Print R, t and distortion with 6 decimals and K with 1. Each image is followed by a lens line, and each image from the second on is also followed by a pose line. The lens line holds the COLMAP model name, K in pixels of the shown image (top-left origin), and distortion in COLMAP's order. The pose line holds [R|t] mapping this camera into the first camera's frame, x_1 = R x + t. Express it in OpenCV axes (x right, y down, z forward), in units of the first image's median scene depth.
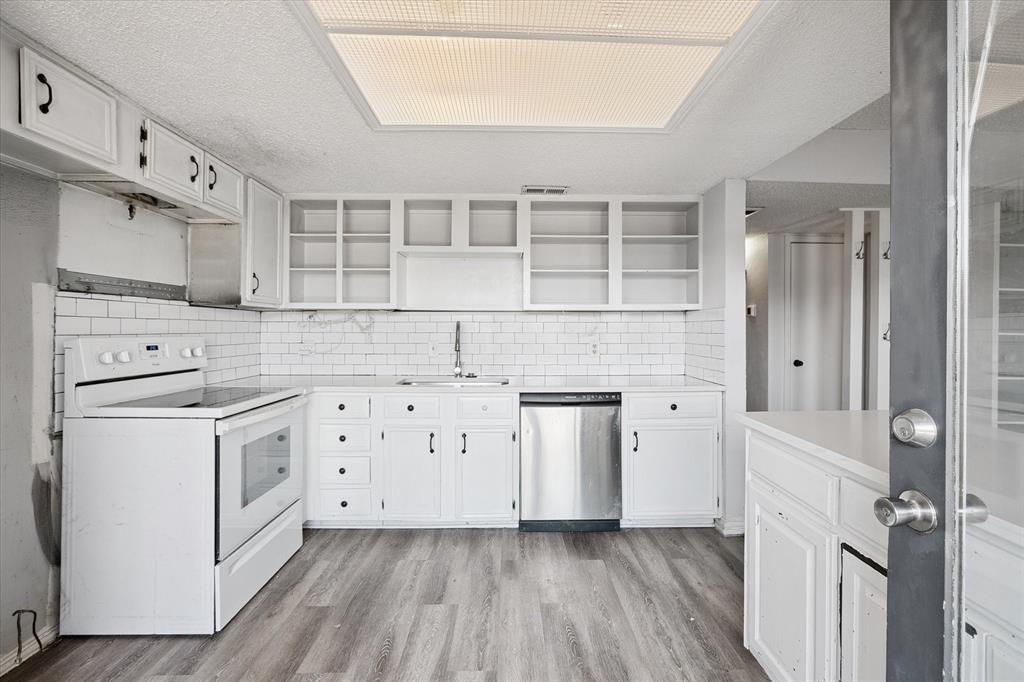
lens RADIAL K [[469.9, 0, 512.0], [0, 469.9, 341.0], [0, 0, 1]] dist [-0.015309, 0.009218]
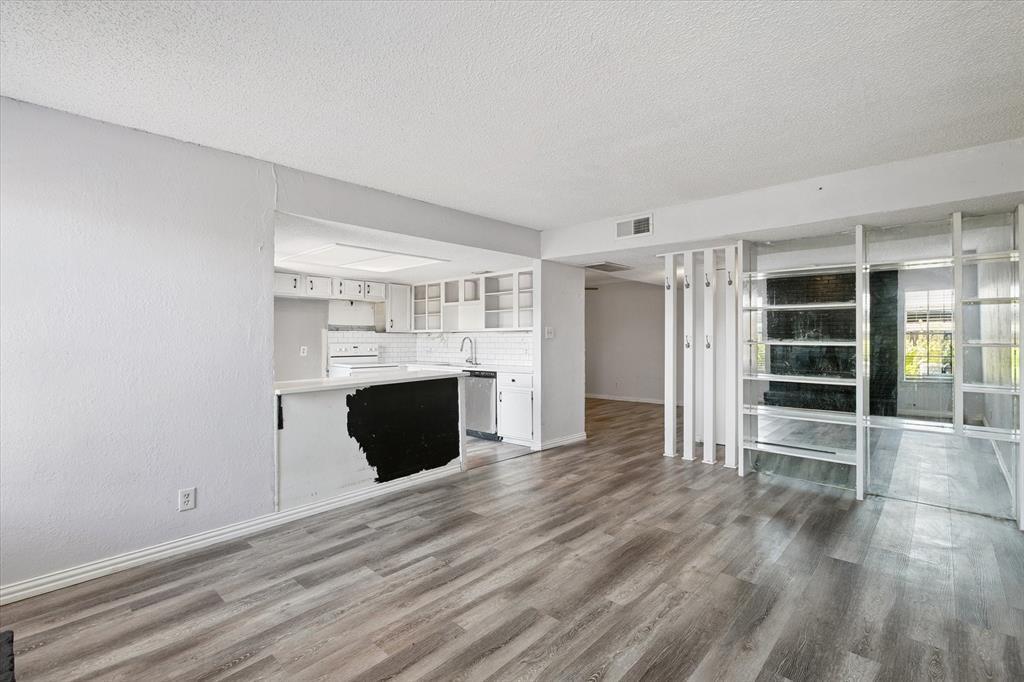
lens RADIAL K [[469.9, 0, 512.0], [0, 469.9, 341.0], [0, 0, 1]] dist [-0.015309, 0.009218]
pose [[0.730589, -0.002580, -0.682812, 1.753526], [-0.011451, 0.999806, -0.016031, 0.008732], [0.682721, 0.019531, 0.730418, -0.456230]]
